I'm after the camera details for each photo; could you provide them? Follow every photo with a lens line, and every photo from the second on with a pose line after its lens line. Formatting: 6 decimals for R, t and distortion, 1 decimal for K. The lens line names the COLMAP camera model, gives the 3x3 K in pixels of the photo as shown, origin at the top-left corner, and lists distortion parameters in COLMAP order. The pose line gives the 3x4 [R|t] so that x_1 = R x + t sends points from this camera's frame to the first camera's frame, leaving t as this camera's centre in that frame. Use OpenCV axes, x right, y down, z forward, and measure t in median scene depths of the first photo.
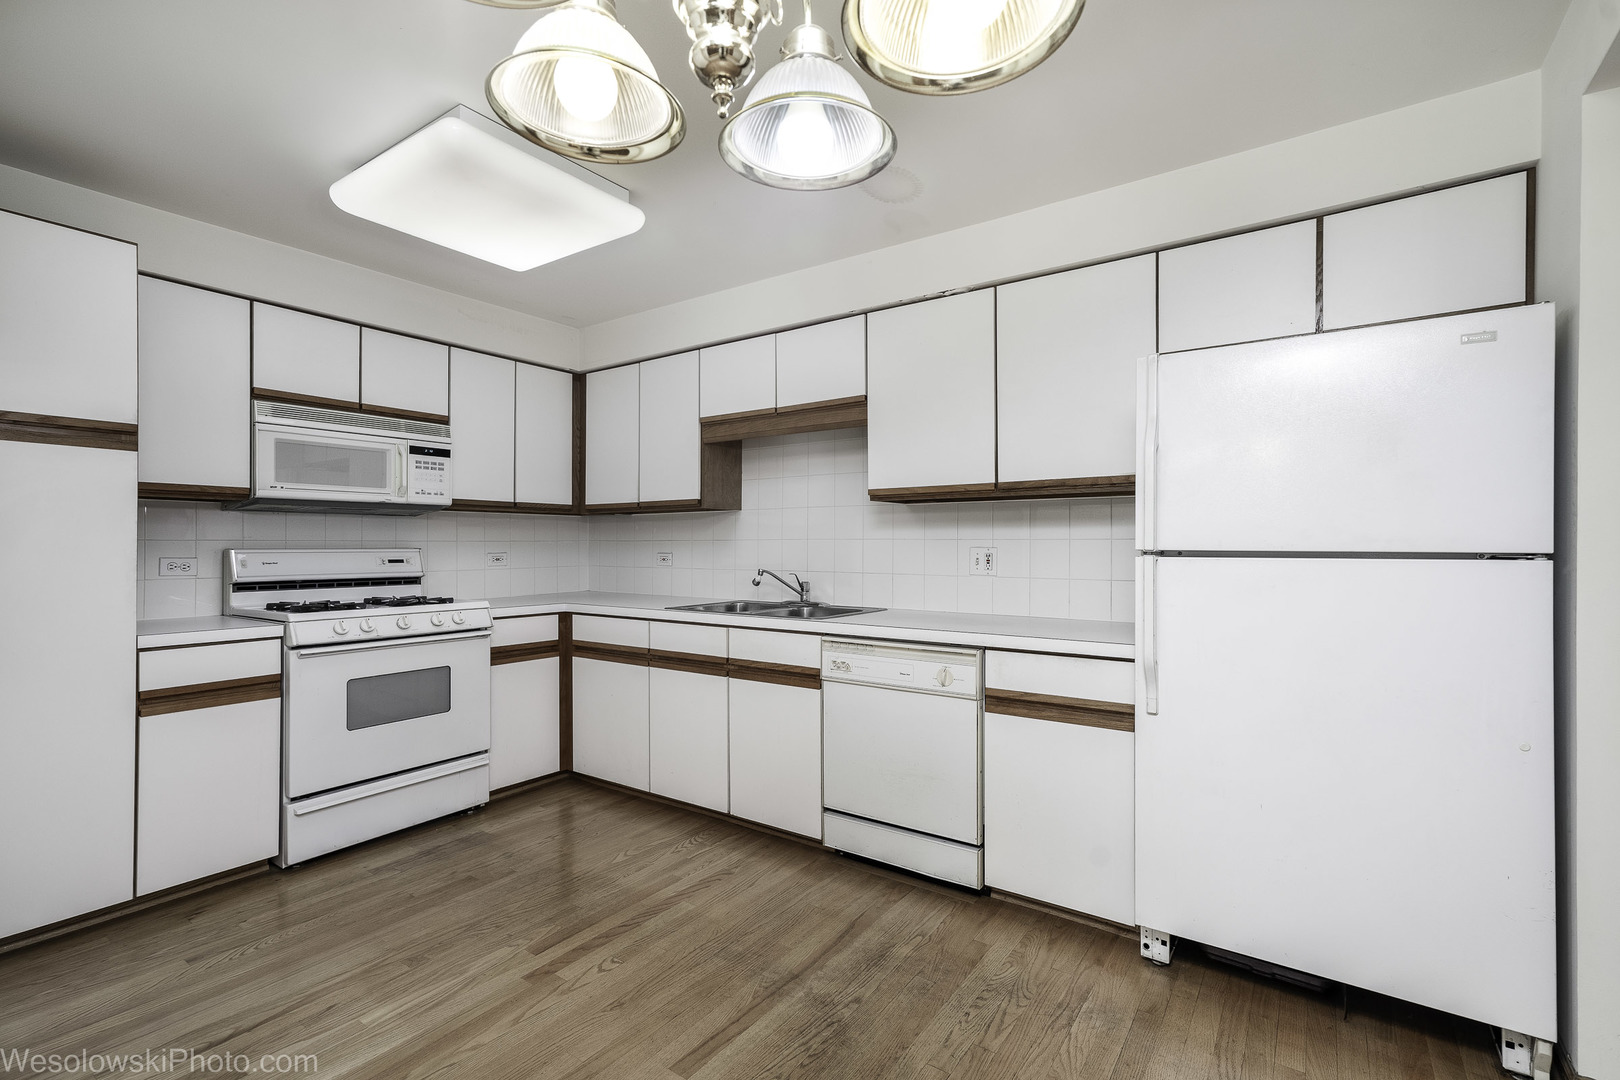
lens RADIAL K [[734.6, 0, 805.6], [0, 734.6, 545.2], [0, 0, 1]] dist [0.001092, 0.000511]
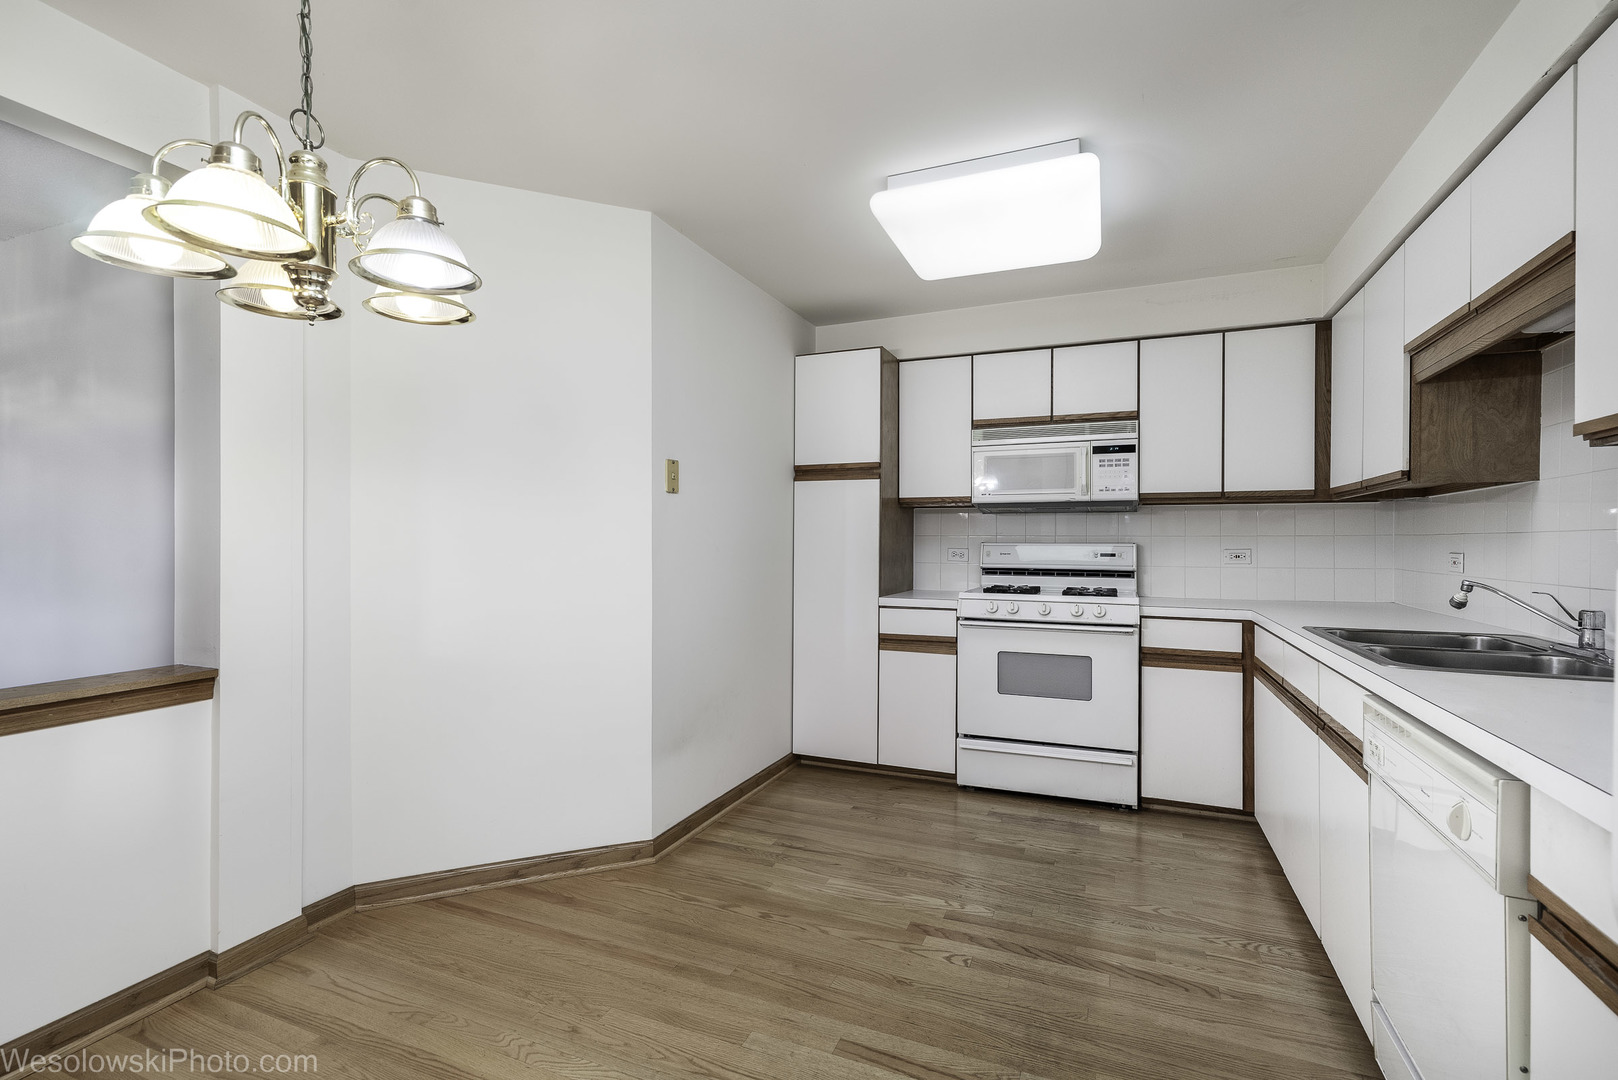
lens RADIAL K [[734.6, 0, 802.4], [0, 734.6, 539.9], [0, 0, 1]] dist [-0.001690, 0.000262]
pose [[0.207737, 0.001150, -0.978184, 0.450291], [-0.003224, 0.999995, 0.000491, 0.001068], [0.978179, 0.003052, 0.207739, 0.396952]]
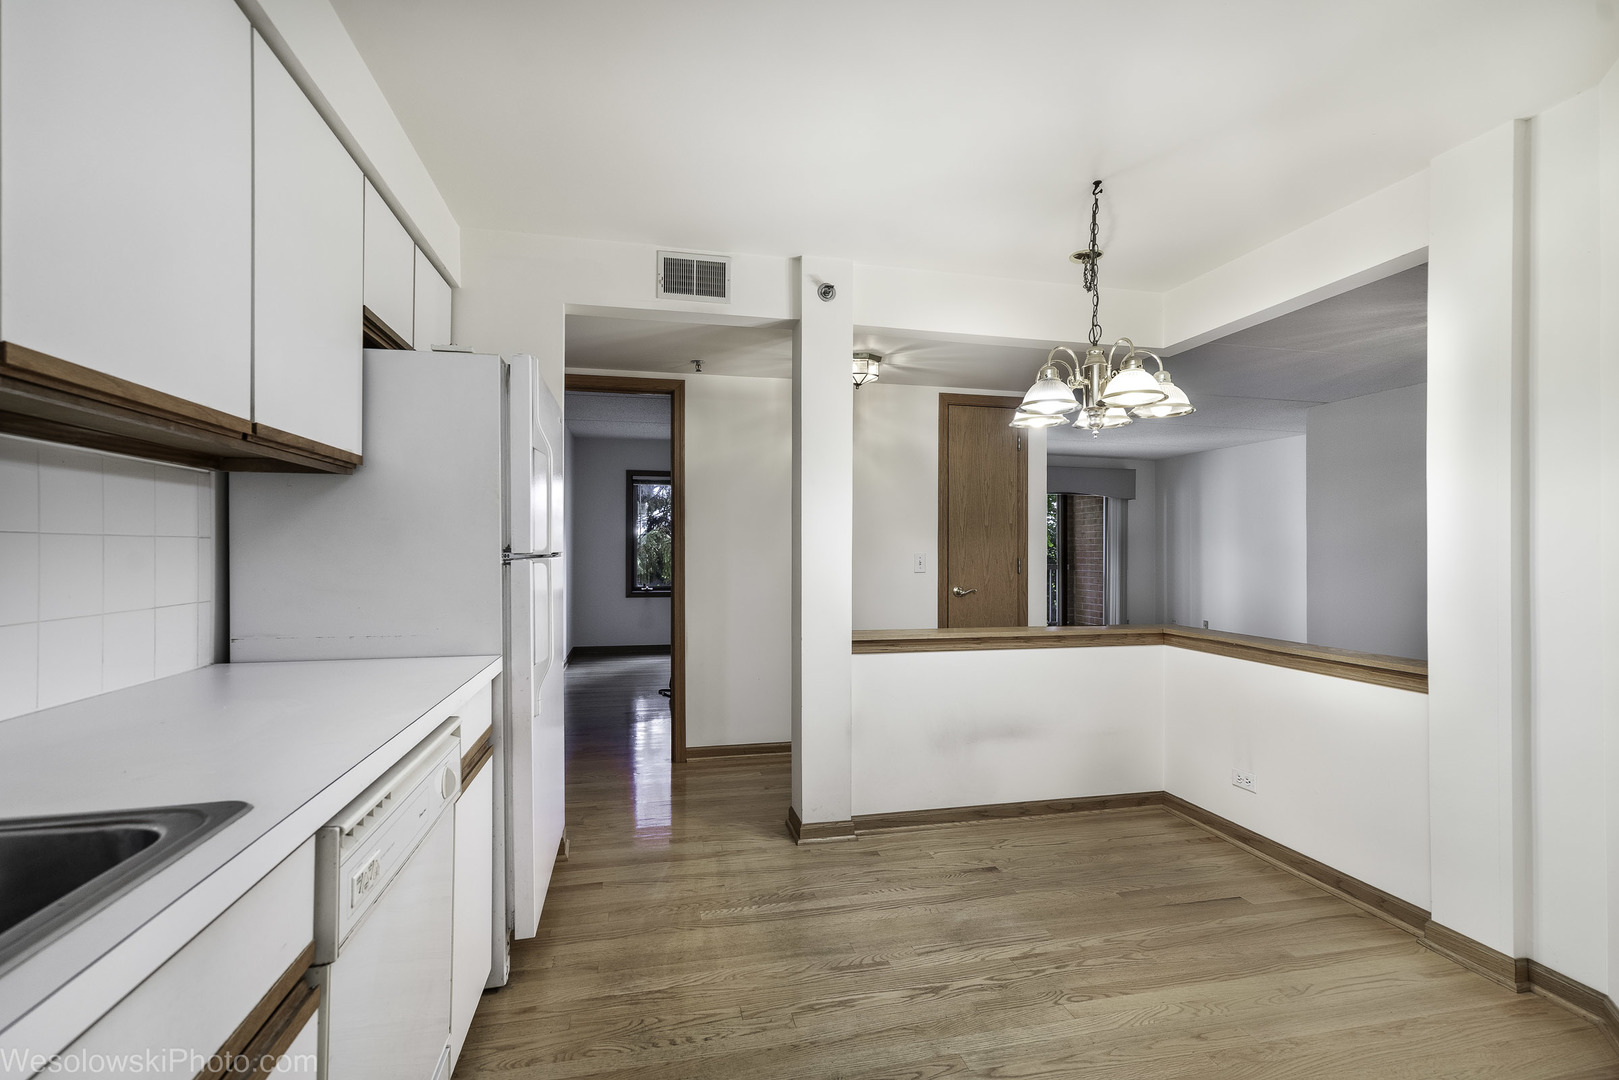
lens RADIAL K [[734.1, 0, 805.1], [0, 734.1, 545.2], [0, 0, 1]] dist [0.001092, 0.000511]
pose [[-0.743208, 0.001828, 0.669058, -0.305203], [-0.000332, 0.999995, -0.003101, -0.003953], [-0.669061, -0.002527, -0.743203, 0.986518]]
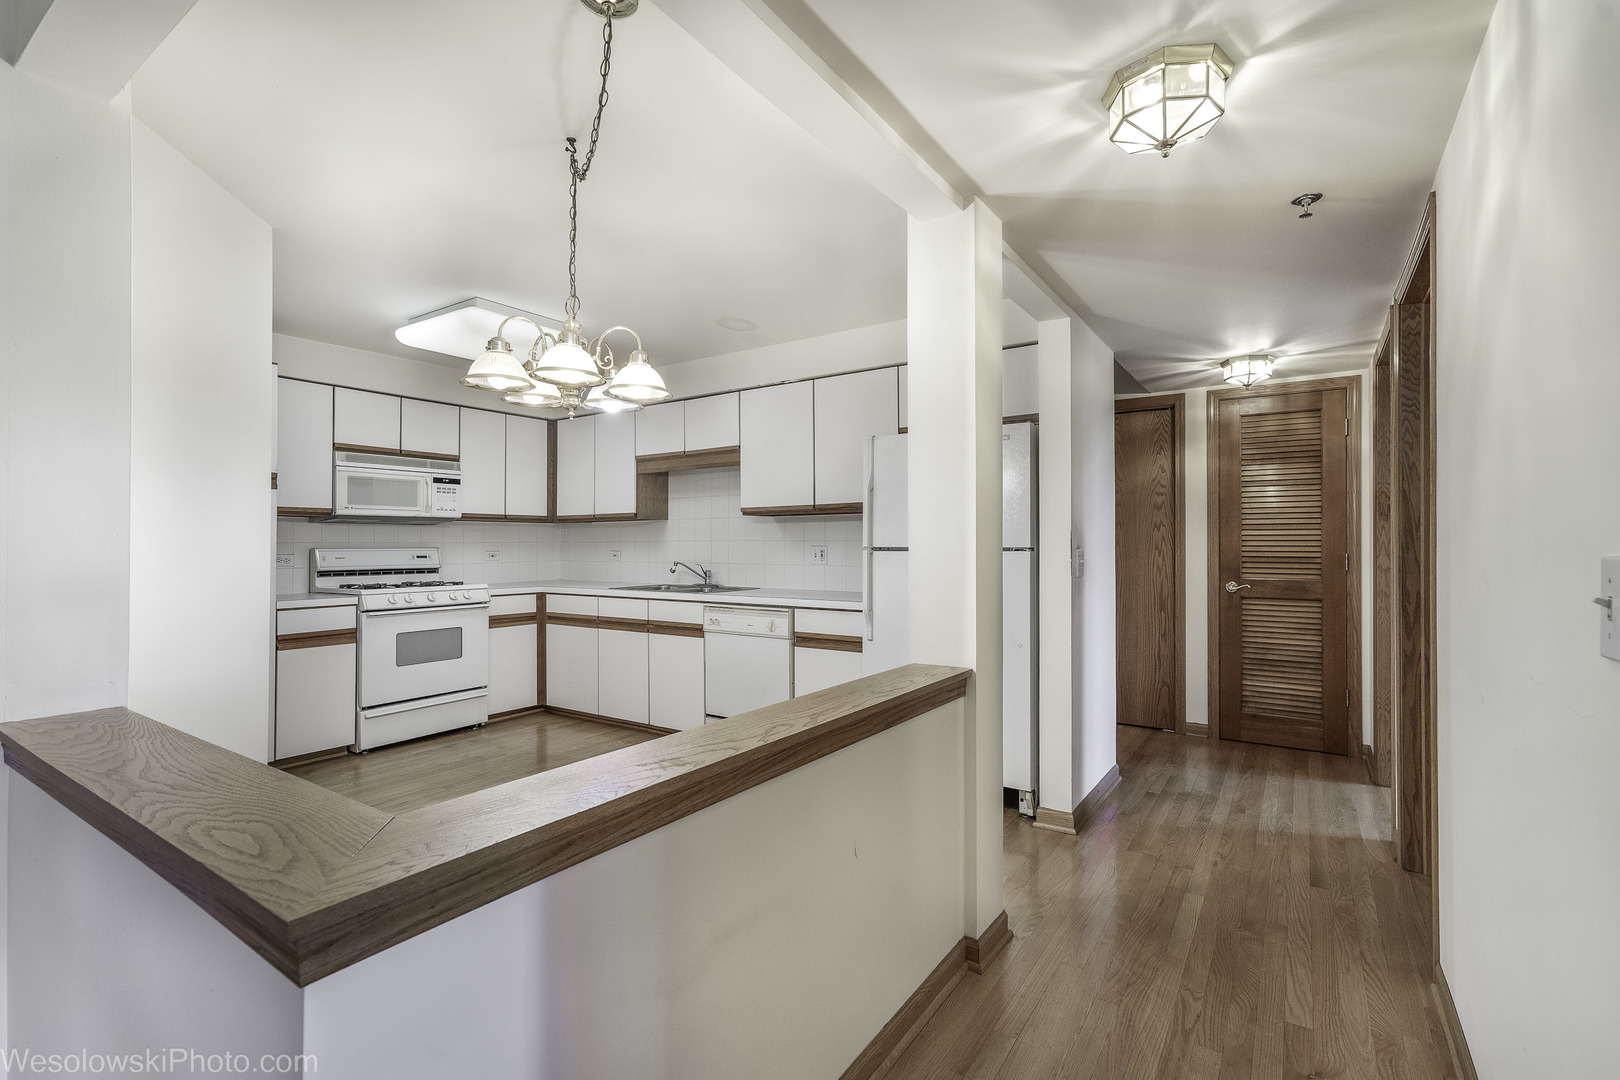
lens RADIAL K [[735.6, 0, 803.4], [0, 735.6, 539.9], [0, 0, 1]] dist [-0.001690, 0.000262]
pose [[0.999926, -0.002451, 0.011944, 0.192764], [0.002525, 0.999978, -0.006189, -0.000437], [-0.011929, 0.006219, 0.999910, -0.505197]]
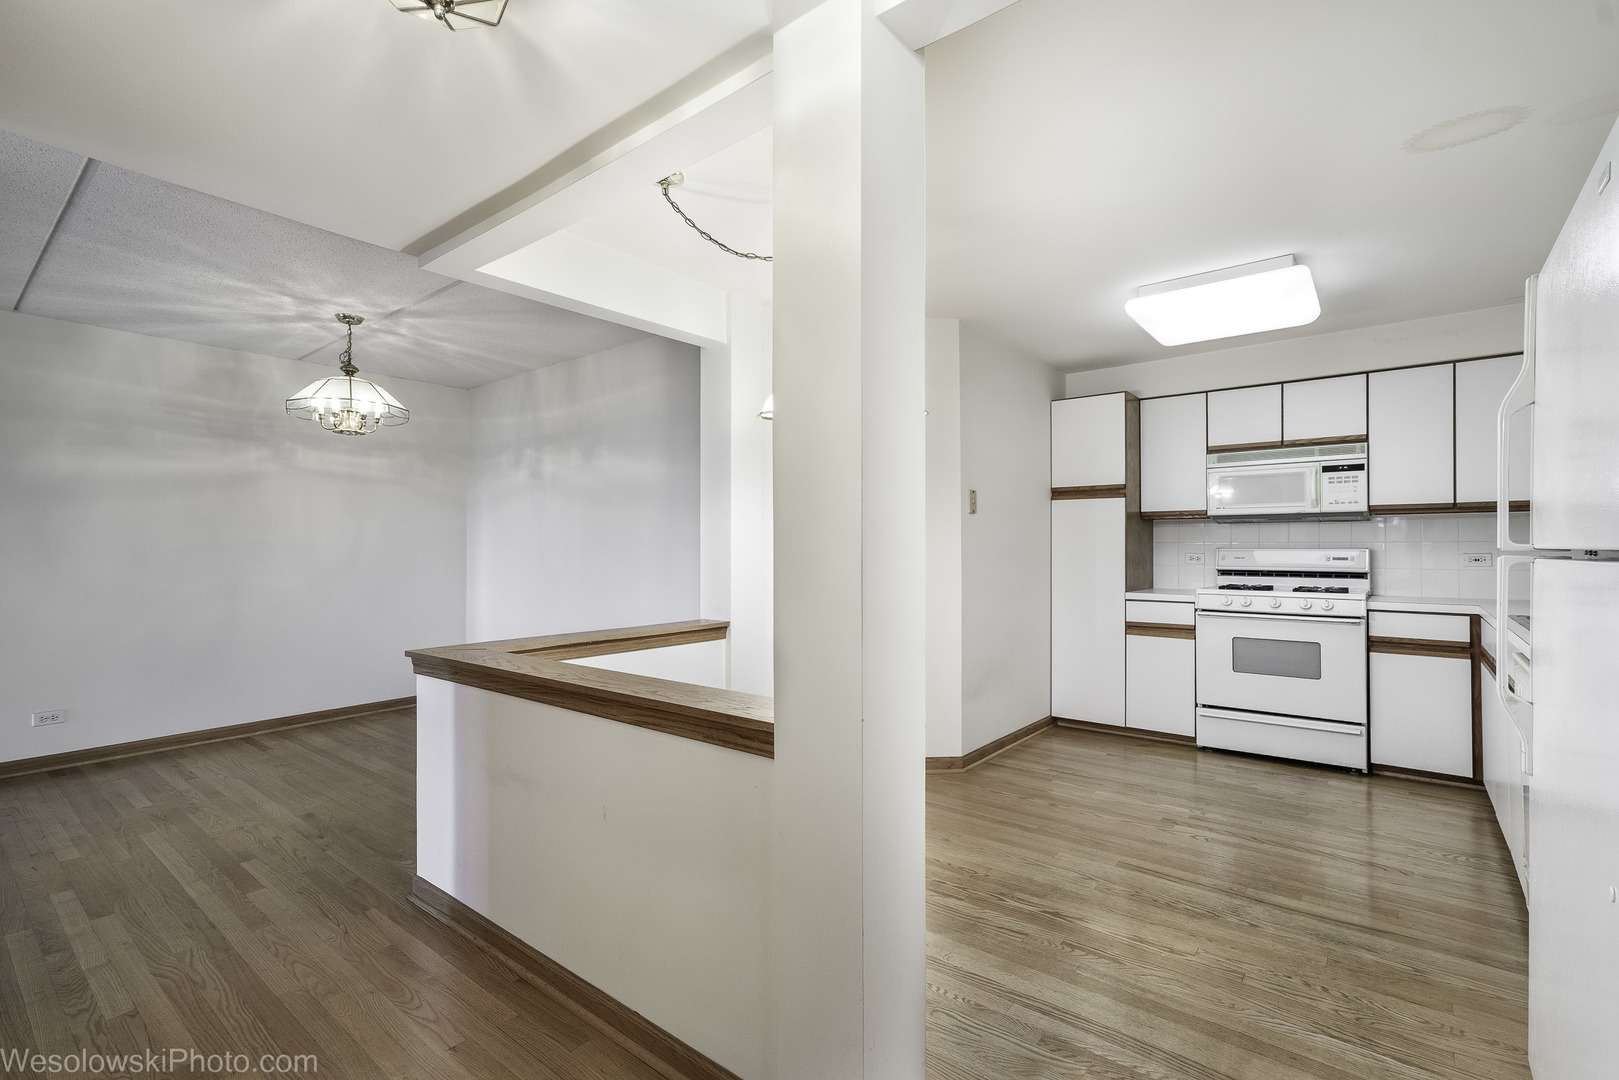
lens RADIAL K [[729.2, 0, 809.5], [0, 729.2, 540.0], [0, 0, 1]] dist [0.010379, 0.000613]
pose [[-0.062493, -0.009269, -0.998002, 0.824522], [0.000717, 0.999956, -0.009332, 0.001746], [0.998045, -0.001299, -0.062484, 0.222154]]
